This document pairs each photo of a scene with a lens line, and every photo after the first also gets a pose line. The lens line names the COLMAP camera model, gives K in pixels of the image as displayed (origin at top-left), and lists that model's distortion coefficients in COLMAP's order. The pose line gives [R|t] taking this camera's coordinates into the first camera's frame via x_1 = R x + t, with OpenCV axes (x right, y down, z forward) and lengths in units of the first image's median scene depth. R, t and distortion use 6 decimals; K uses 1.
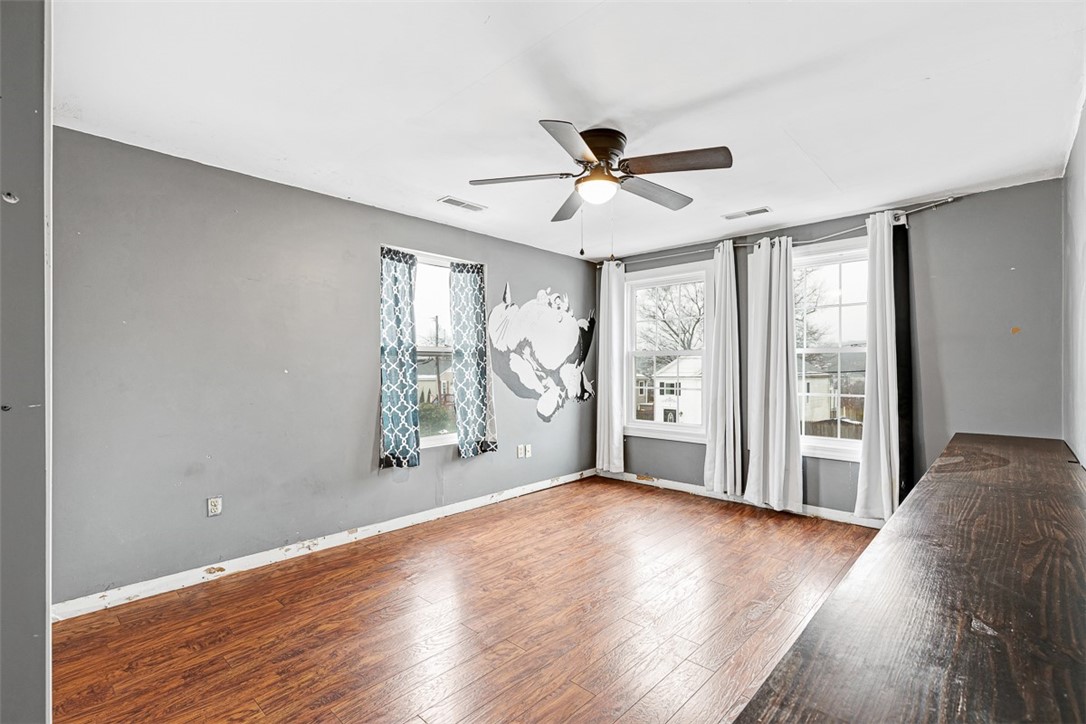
lens RADIAL K [[501.0, 0, 545.8], [0, 501.0, 365.6], [0, 0, 1]] dist [0.017820, -0.000074]
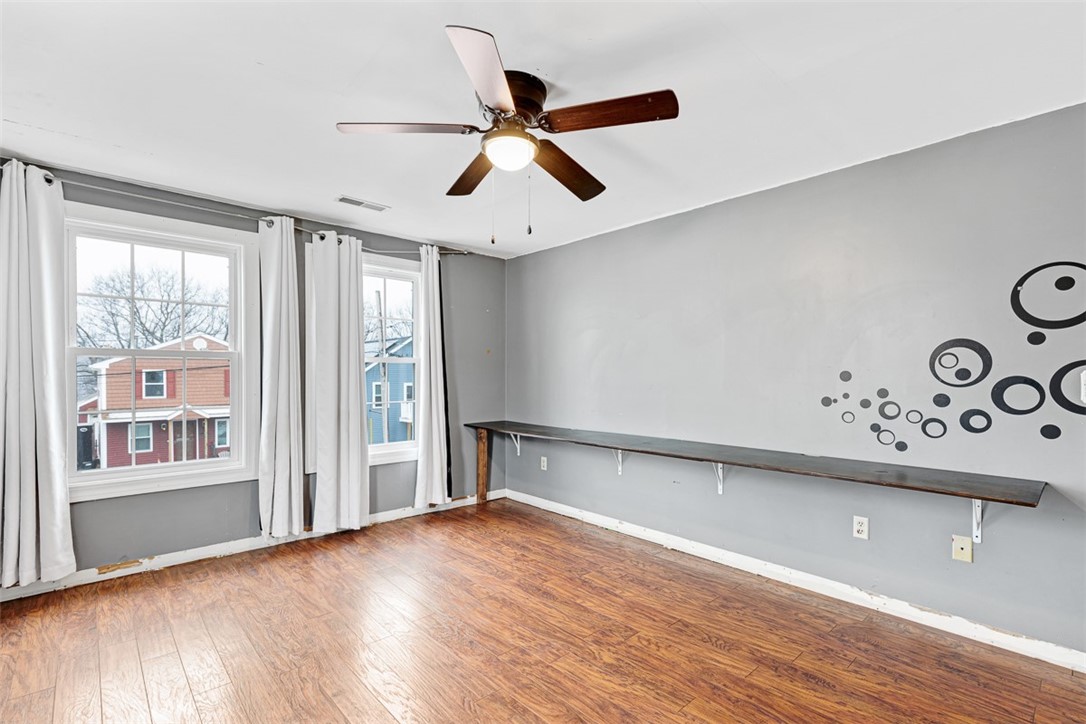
lens RADIAL K [[501.0, 0, 544.6], [0, 501.0, 371.5], [0, 0, 1]] dist [0.017820, -0.000074]
pose [[0.078301, 0.005667, 0.996914, -0.431813], [-0.006113, 0.999968, -0.005204, -0.002499], [-0.996911, -0.005686, 0.078333, 0.563166]]
